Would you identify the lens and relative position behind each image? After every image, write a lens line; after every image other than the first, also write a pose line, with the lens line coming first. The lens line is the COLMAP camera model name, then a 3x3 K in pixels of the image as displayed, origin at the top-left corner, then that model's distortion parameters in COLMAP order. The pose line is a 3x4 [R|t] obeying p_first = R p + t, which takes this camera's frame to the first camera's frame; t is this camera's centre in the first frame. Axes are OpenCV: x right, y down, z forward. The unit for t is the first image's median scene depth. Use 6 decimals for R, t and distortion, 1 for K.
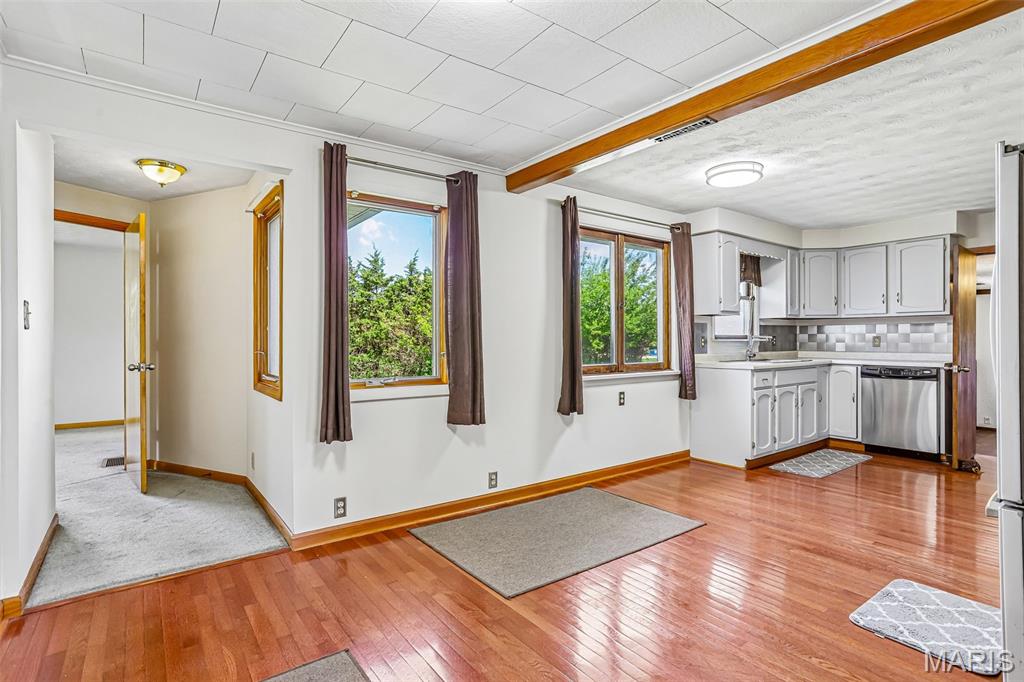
lens RADIAL K [[509.9, 0, 508.5], [0, 509.9, 339.6], [0, 0, 1]] dist [-0.052873, 0.036321]
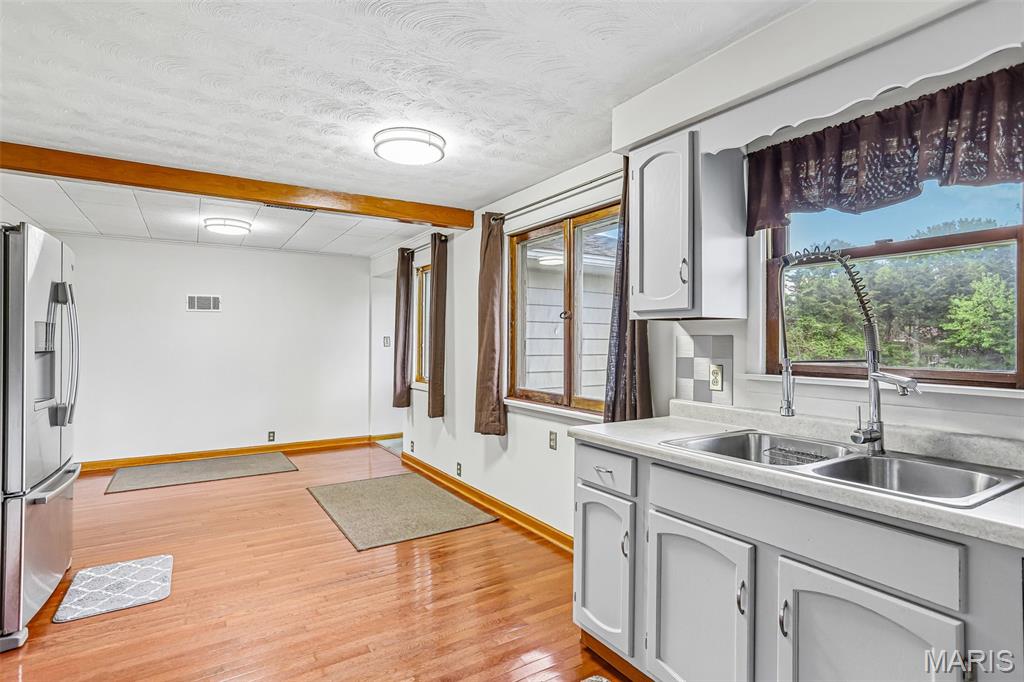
lens RADIAL K [[509.9, 0, 508.5], [0, 509.9, 339.6], [0, 0, 1]] dist [-0.052873, 0.036321]
pose [[-0.069500, -0.004227, -0.997573, 0.967591], [-0.008936, 0.999954, -0.003615, -0.030045], [0.997542, 0.008663, -0.069535, 0.971471]]
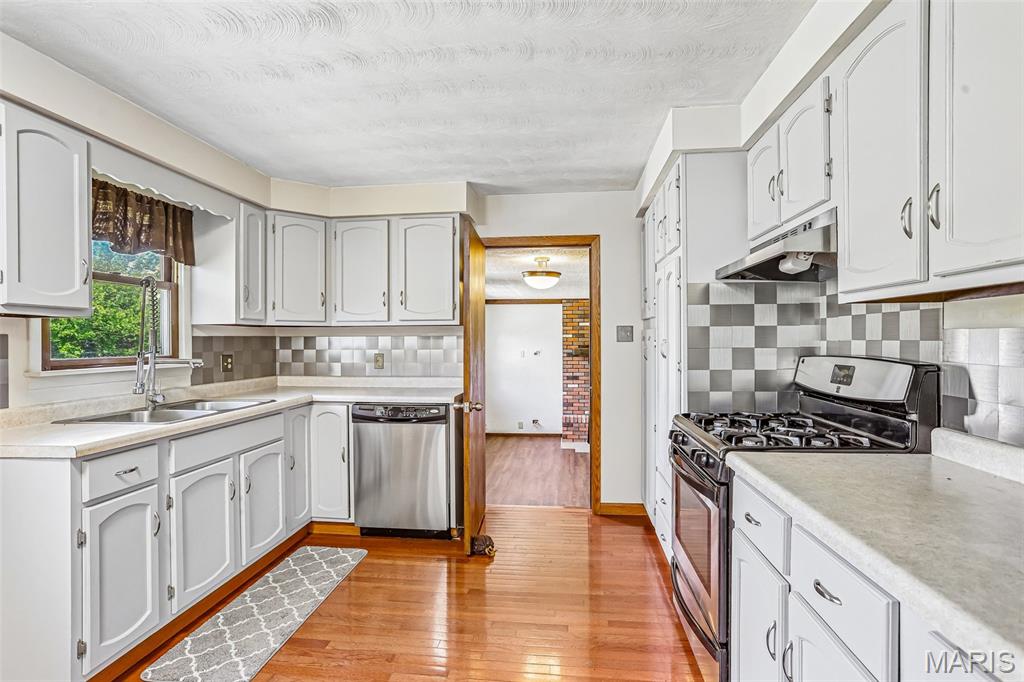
lens RADIAL K [[509.9, 0, 508.5], [0, 509.9, 339.6], [0, 0, 1]] dist [-0.052873, 0.036321]
pose [[0.681373, -0.001509, 0.731935, 0.429830], [0.005247, 0.999982, -0.002823, -0.028844], [-0.731918, 0.005764, 0.681369, 0.490549]]
